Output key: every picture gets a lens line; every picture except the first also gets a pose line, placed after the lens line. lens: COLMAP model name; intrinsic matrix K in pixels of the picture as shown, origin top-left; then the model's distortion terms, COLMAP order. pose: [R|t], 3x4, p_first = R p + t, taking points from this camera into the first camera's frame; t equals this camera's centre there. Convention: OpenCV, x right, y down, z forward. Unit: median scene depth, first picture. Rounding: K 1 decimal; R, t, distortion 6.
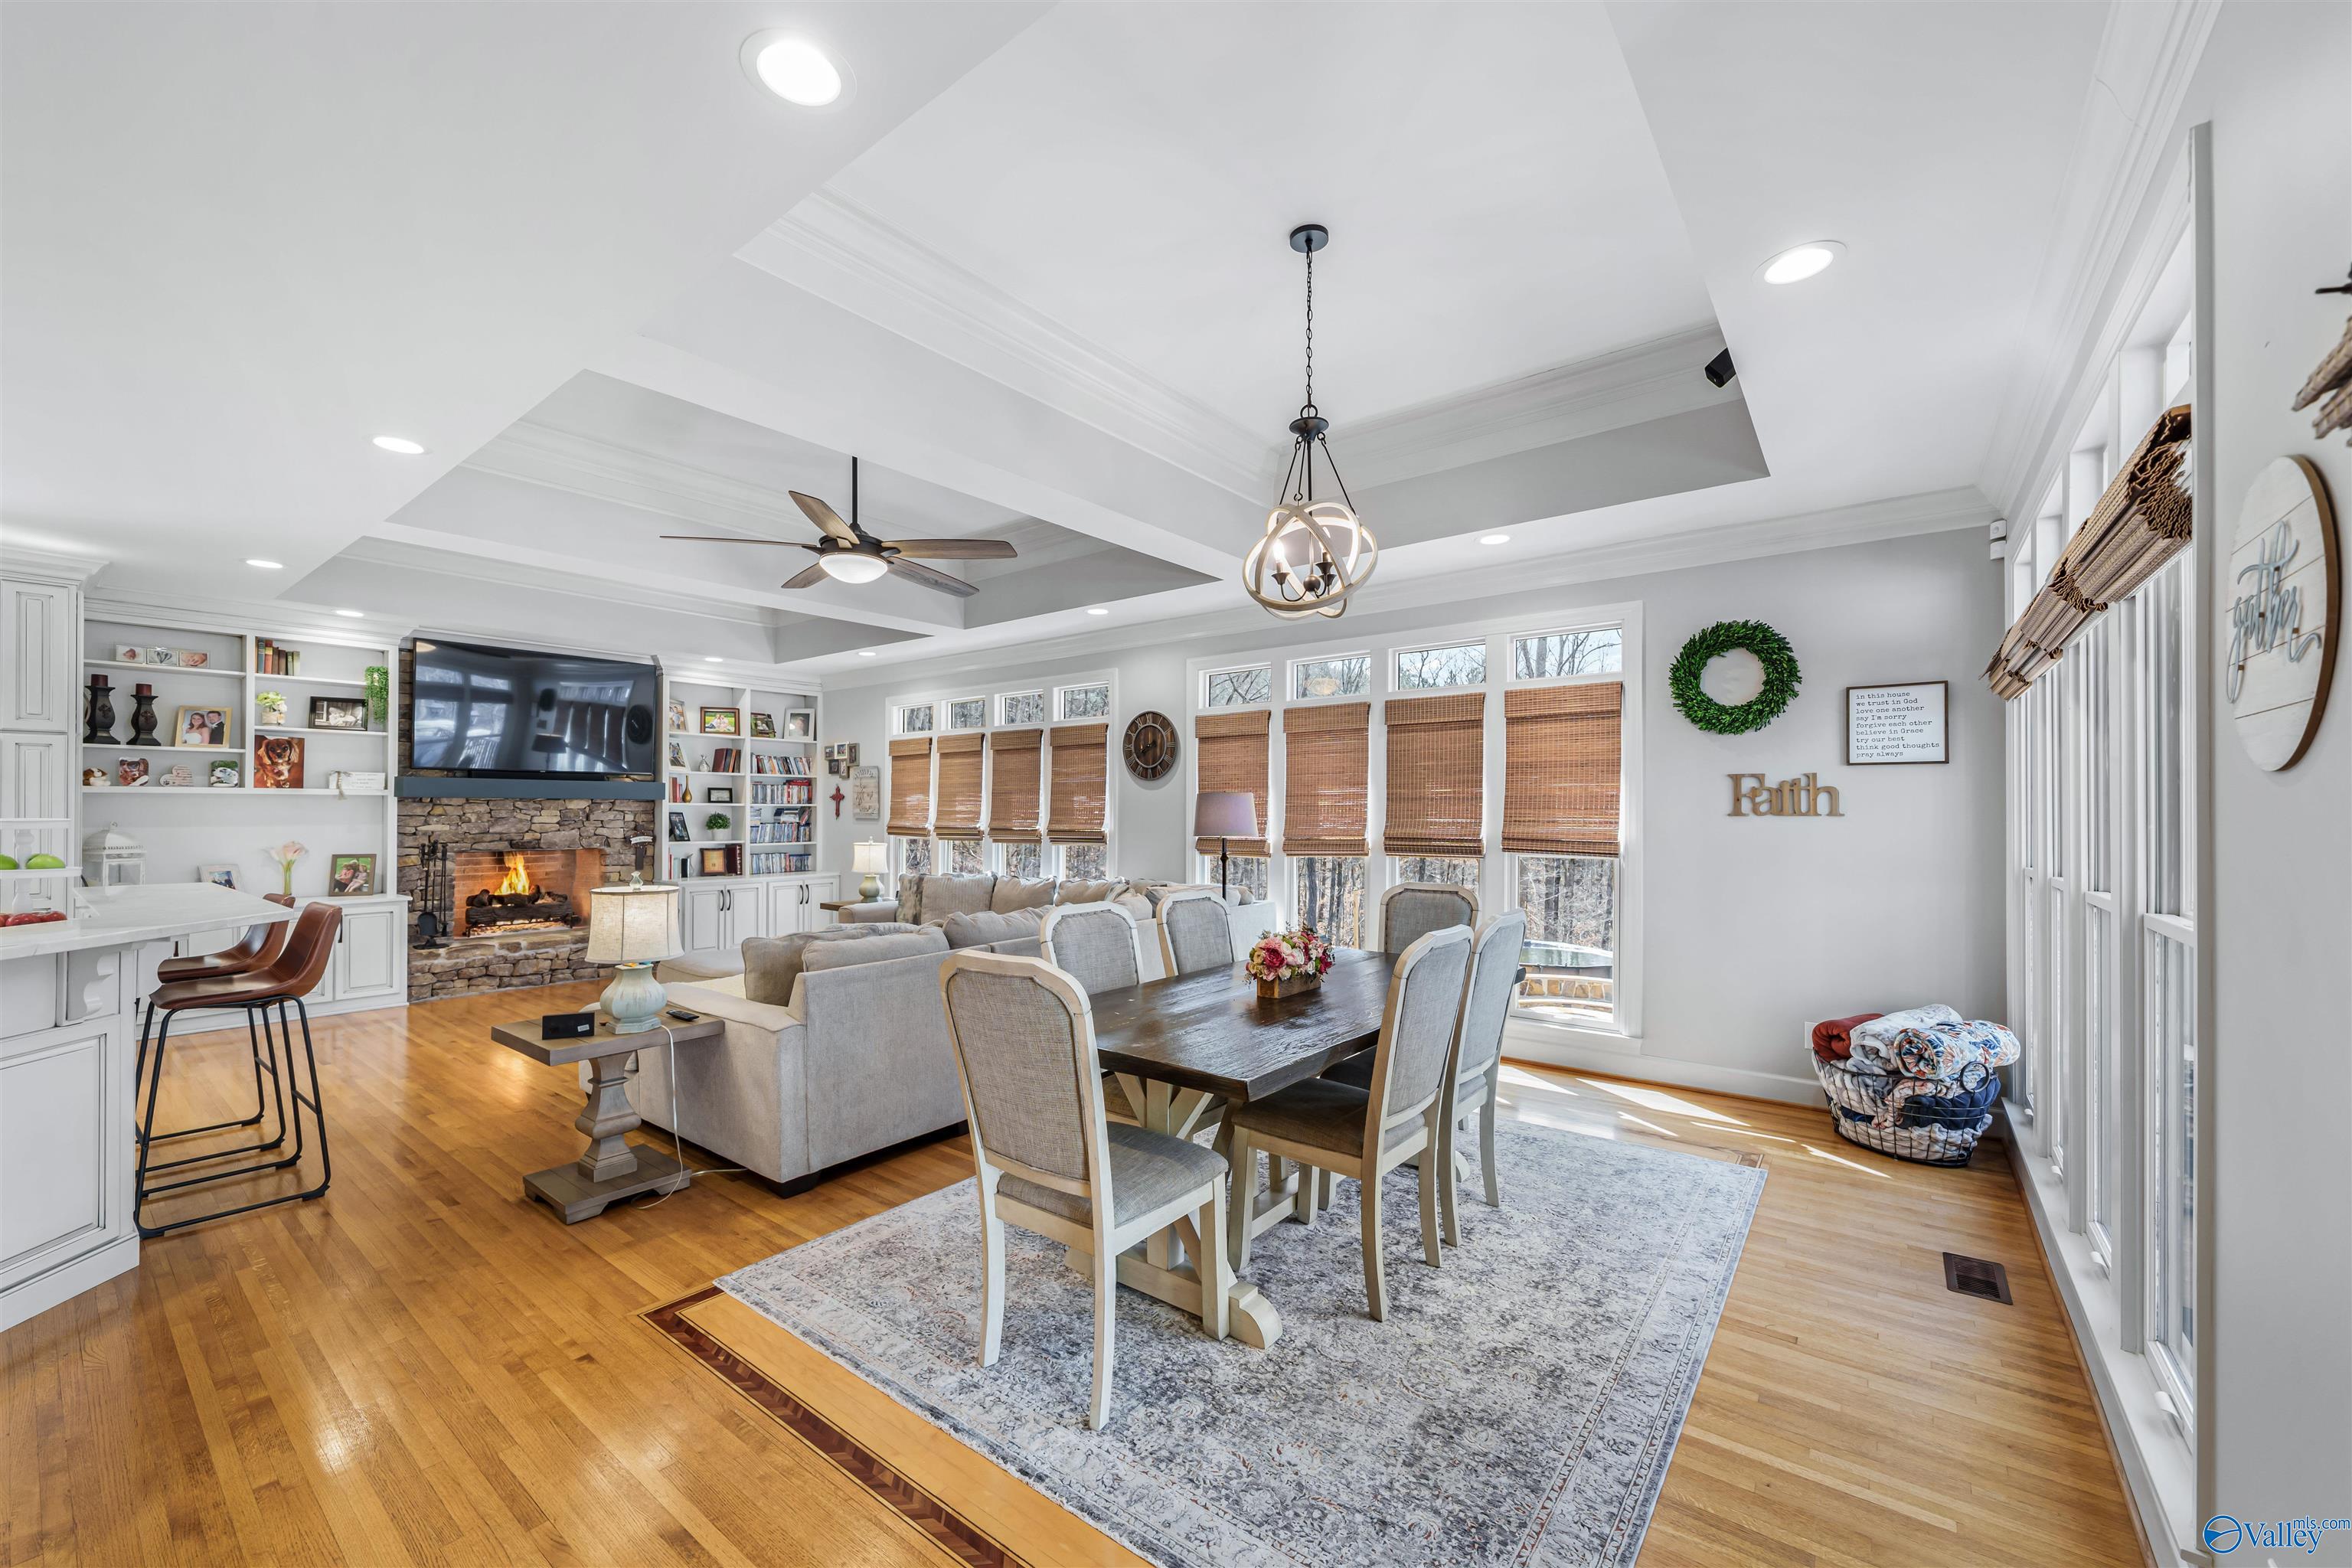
lens RADIAL K [[924.0, 0, 1152.8], [0, 924.0, 816.0], [0, 0, 1]] dist [-0.001729, -0.000149]
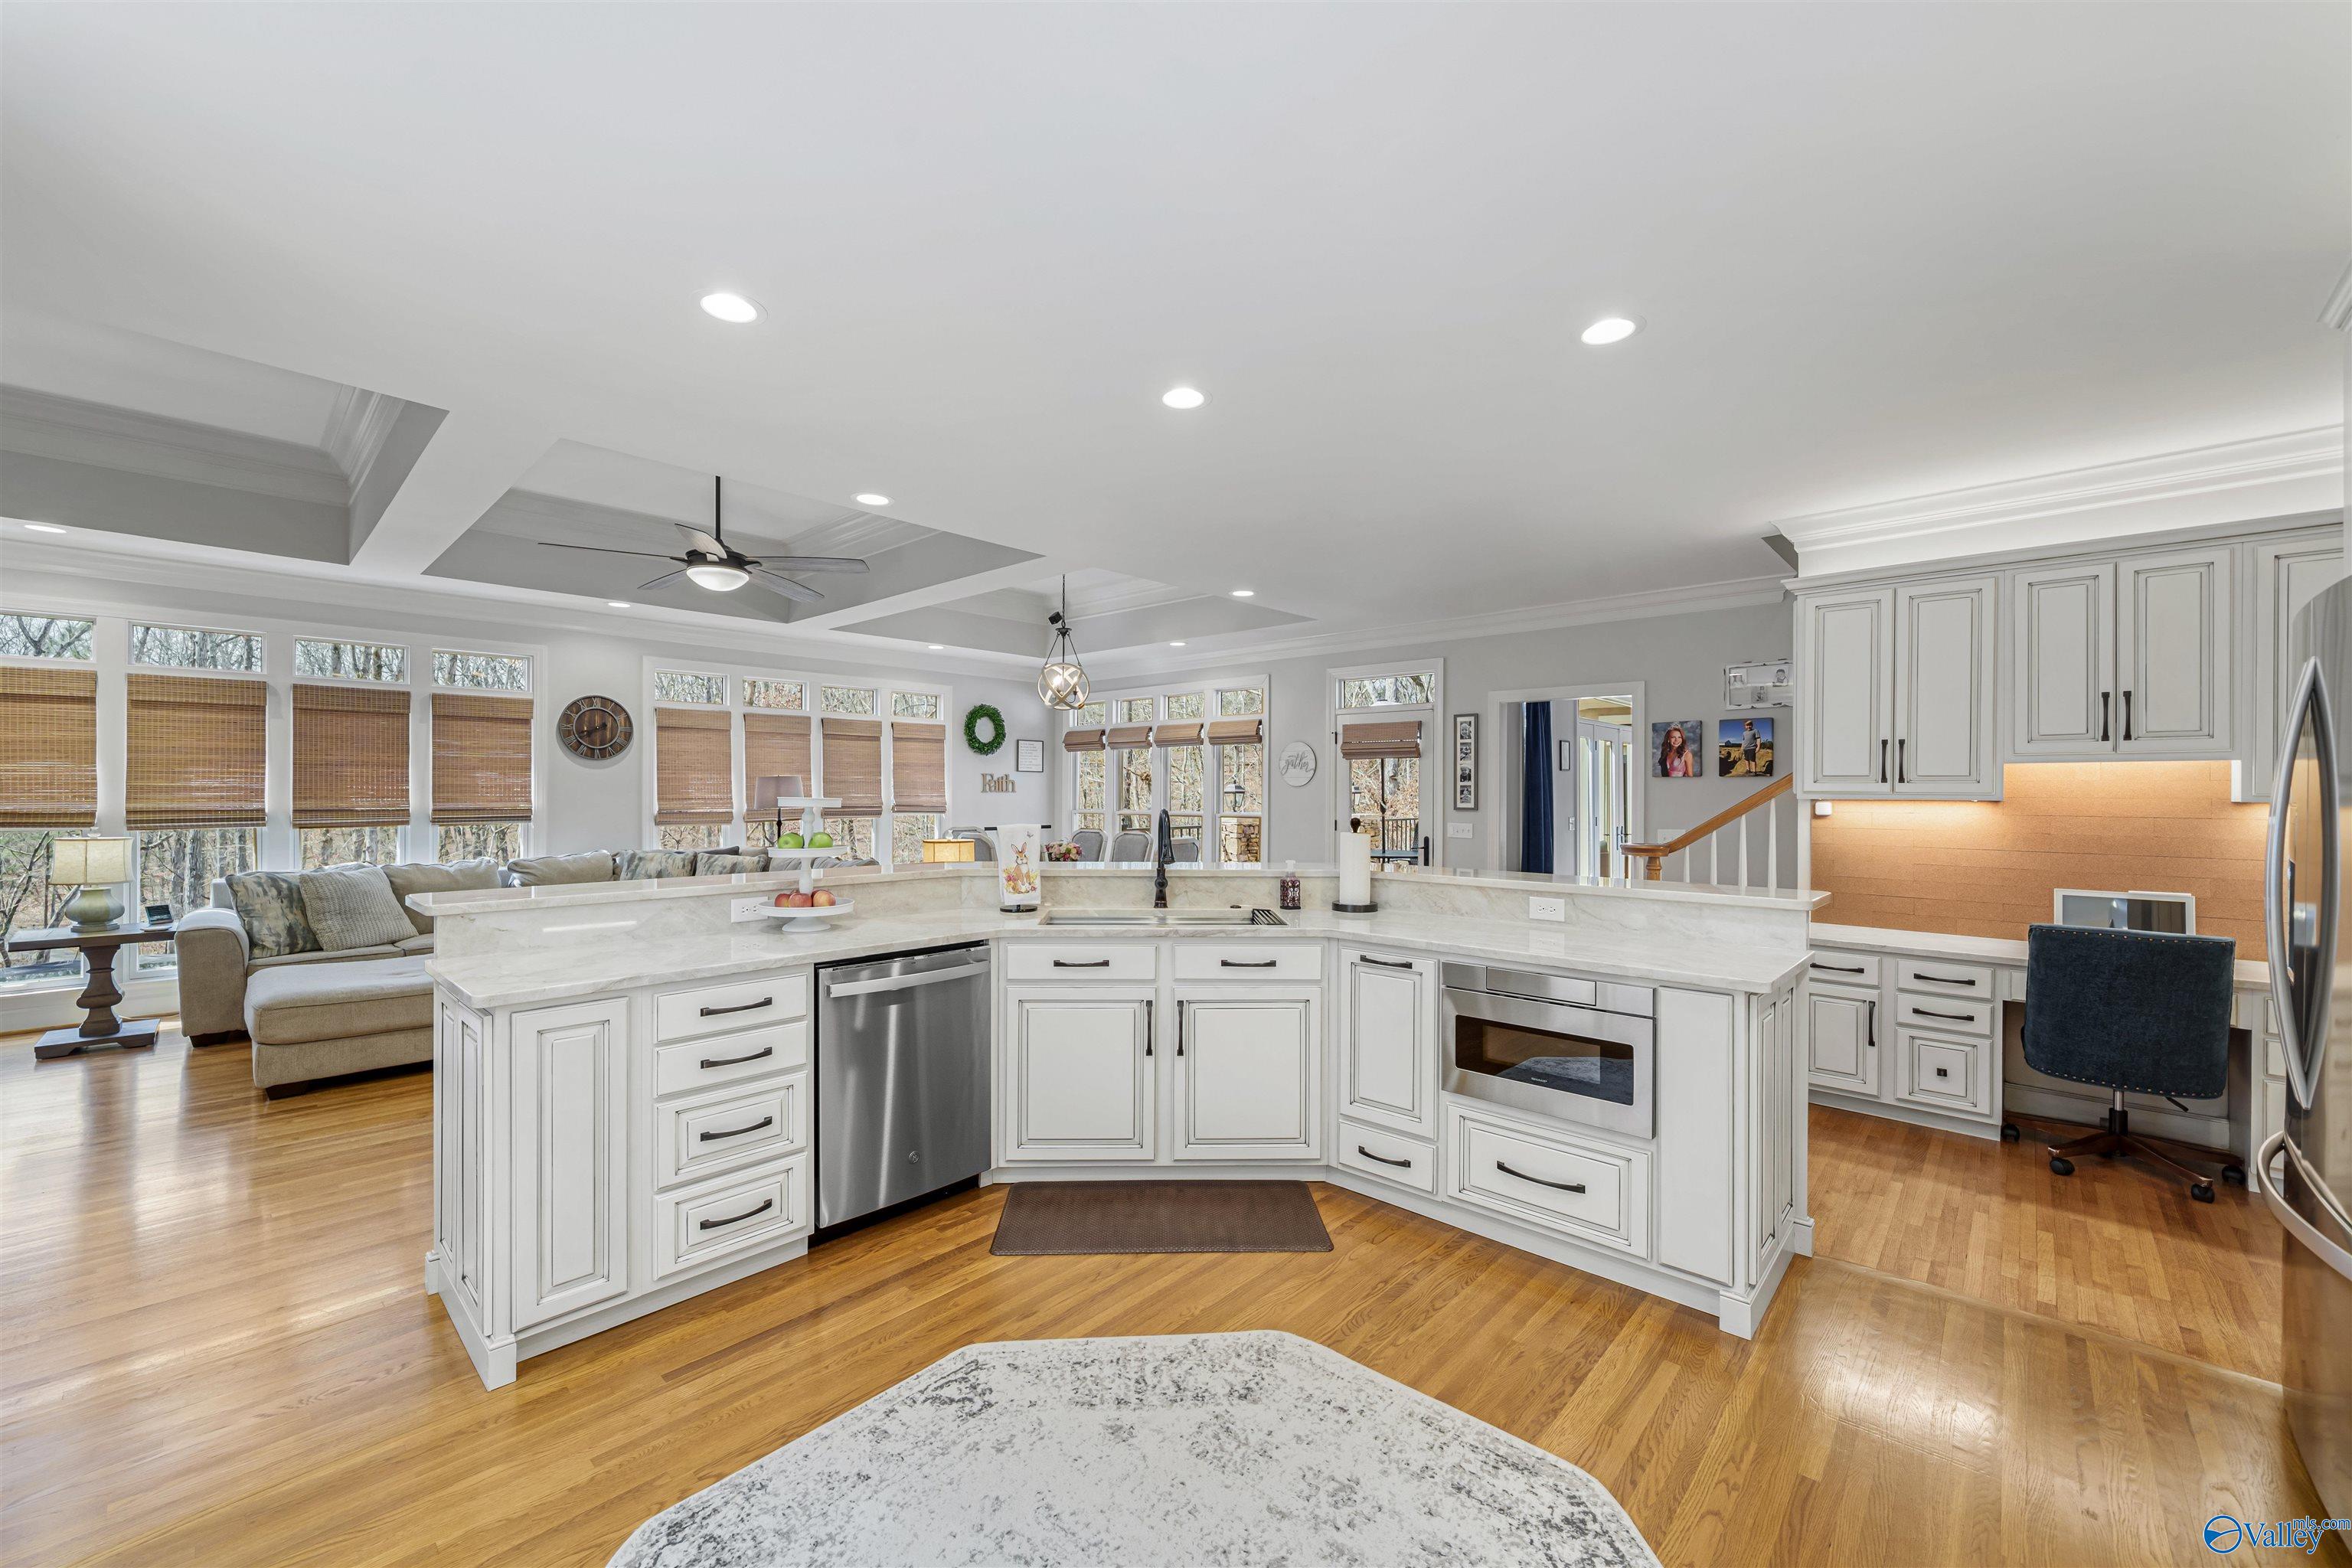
lens RADIAL K [[924.0, 0, 1166.2], [0, 924.0, 789.5], [0, 0, 1]] dist [-0.001729, -0.000149]
pose [[0.090681, -0.000494, 0.995880, -0.930711], [-0.001166, 0.999999, 0.000602, -0.005296], [-0.995879, -0.001215, 0.090680, 0.223213]]
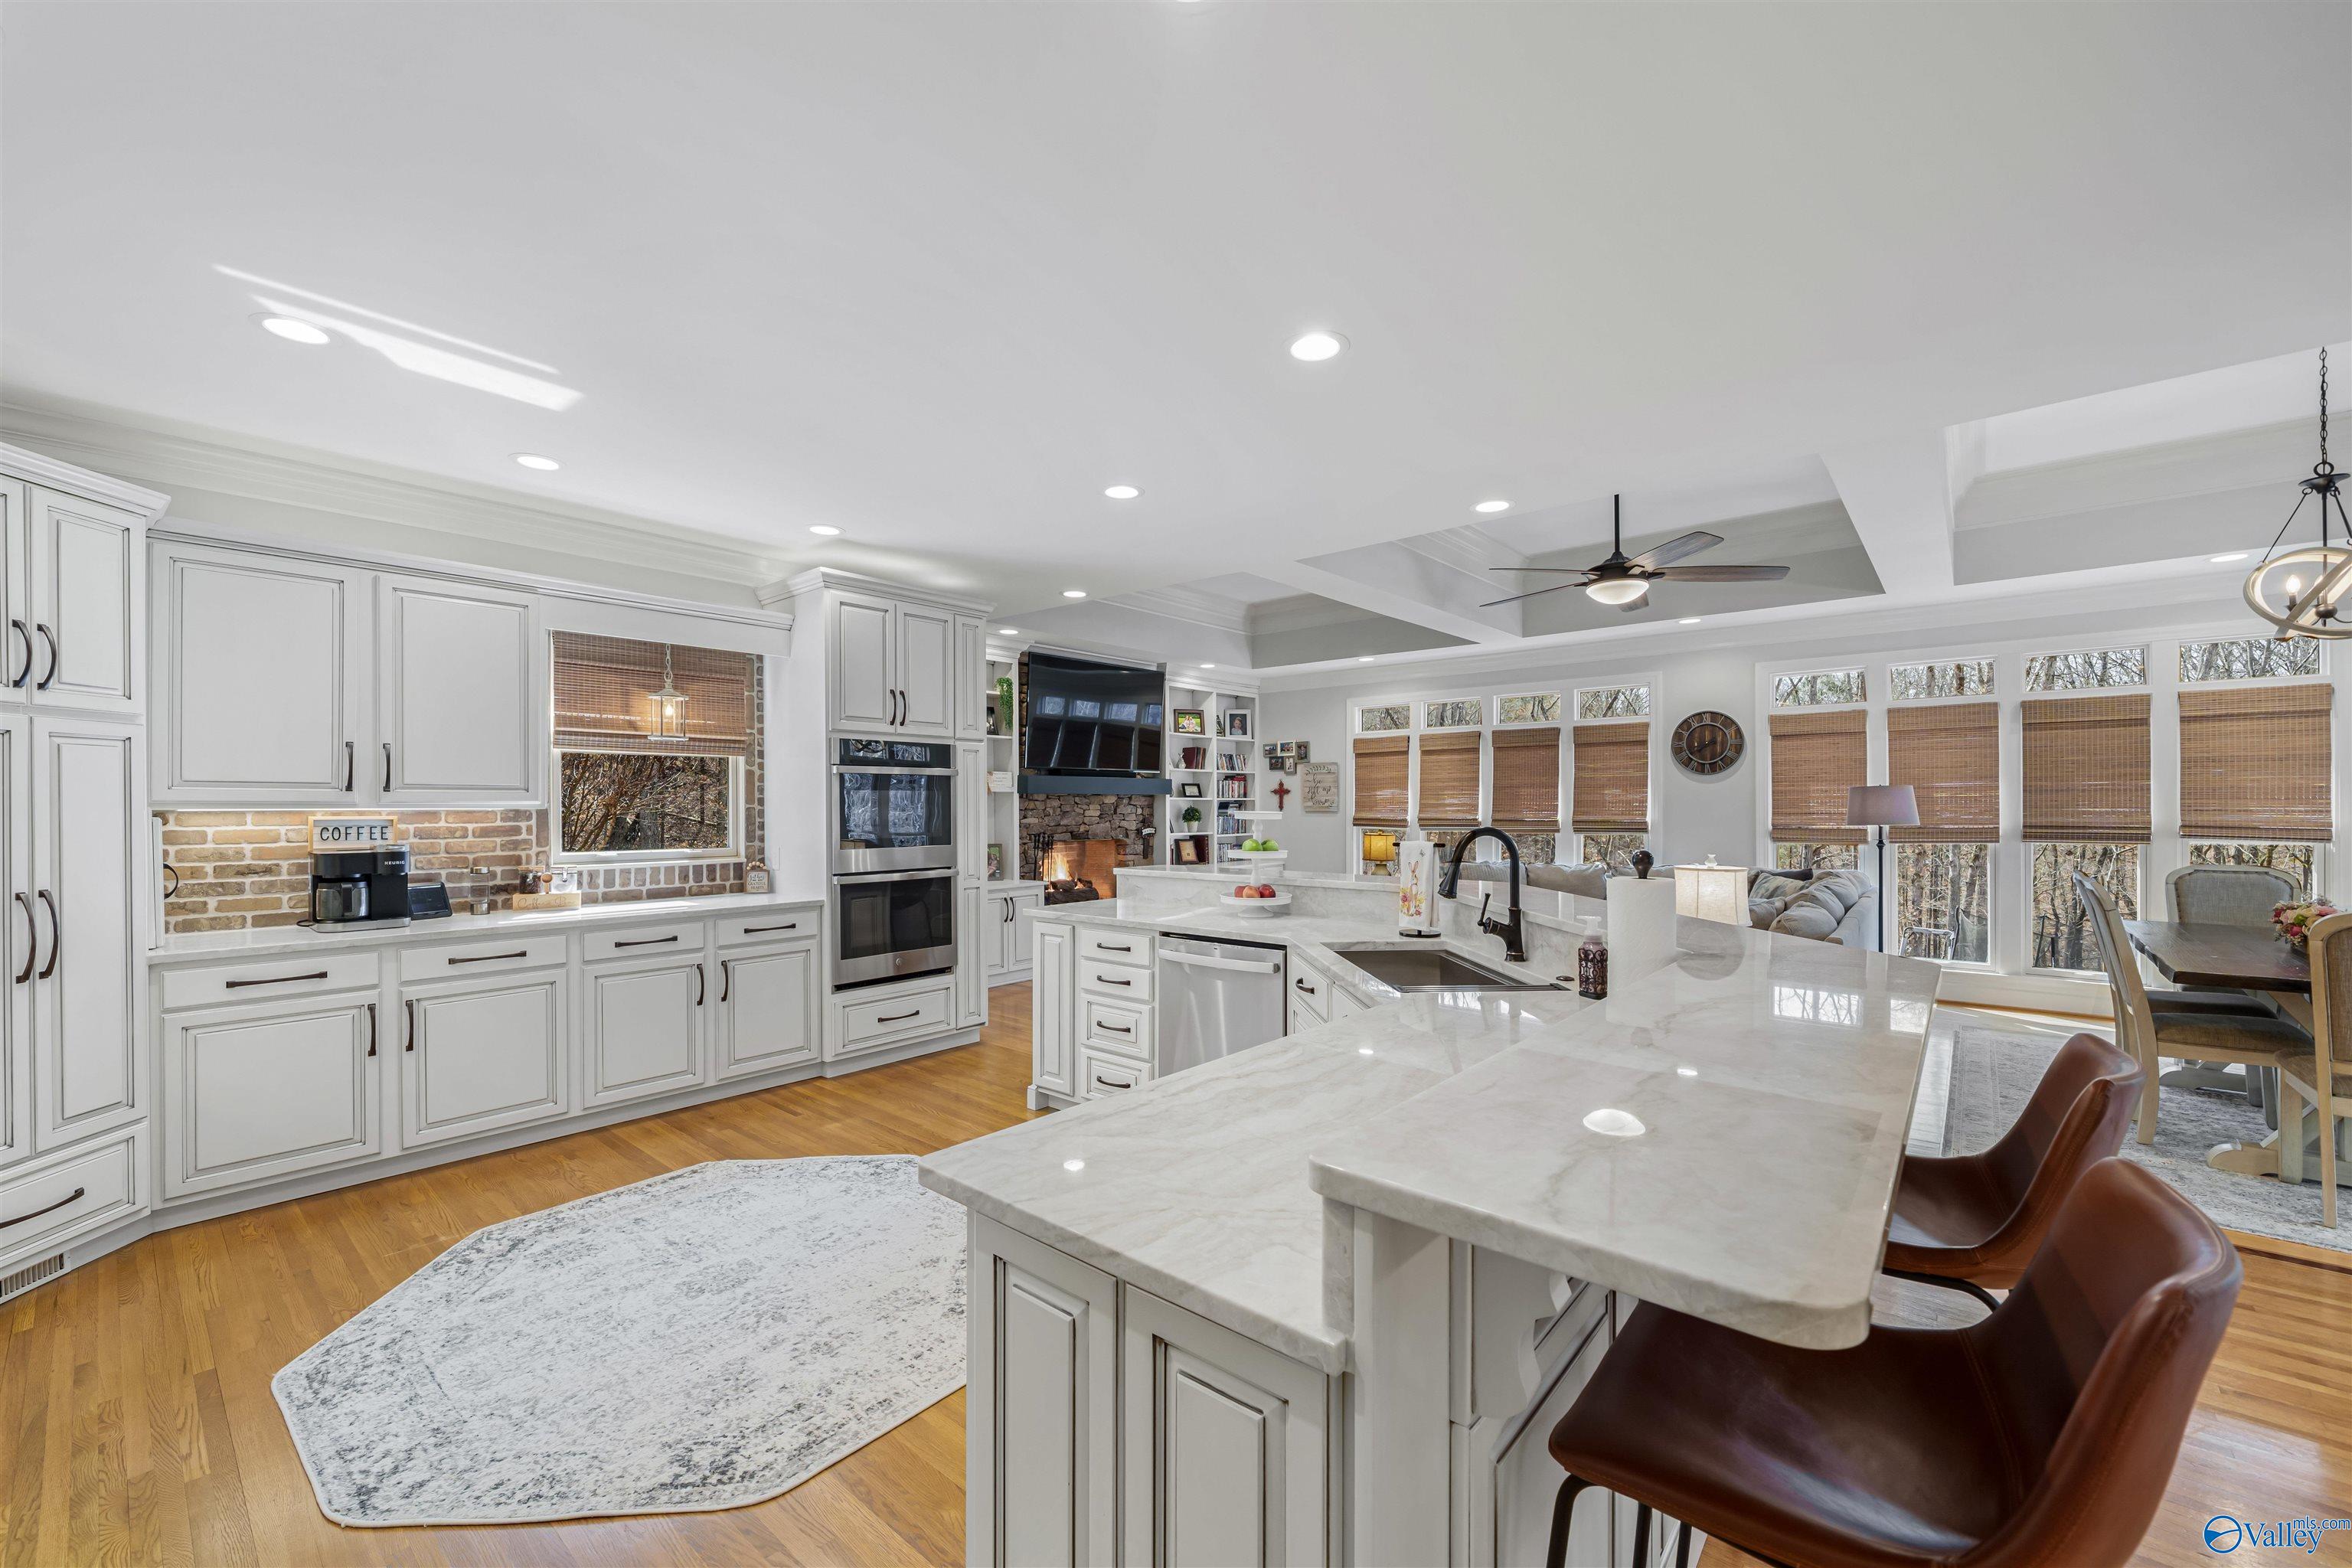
lens RADIAL K [[924.0, 0, 1163.9], [0, 924.0, 796.9], [0, 0, 1]] dist [-0.001729, -0.000149]
pose [[0.998852, -0.005357, -0.047613, -0.544661], [0.004799, 0.999919, -0.011823, -0.002269], [0.047672, 0.011581, 0.998796, -0.109718]]
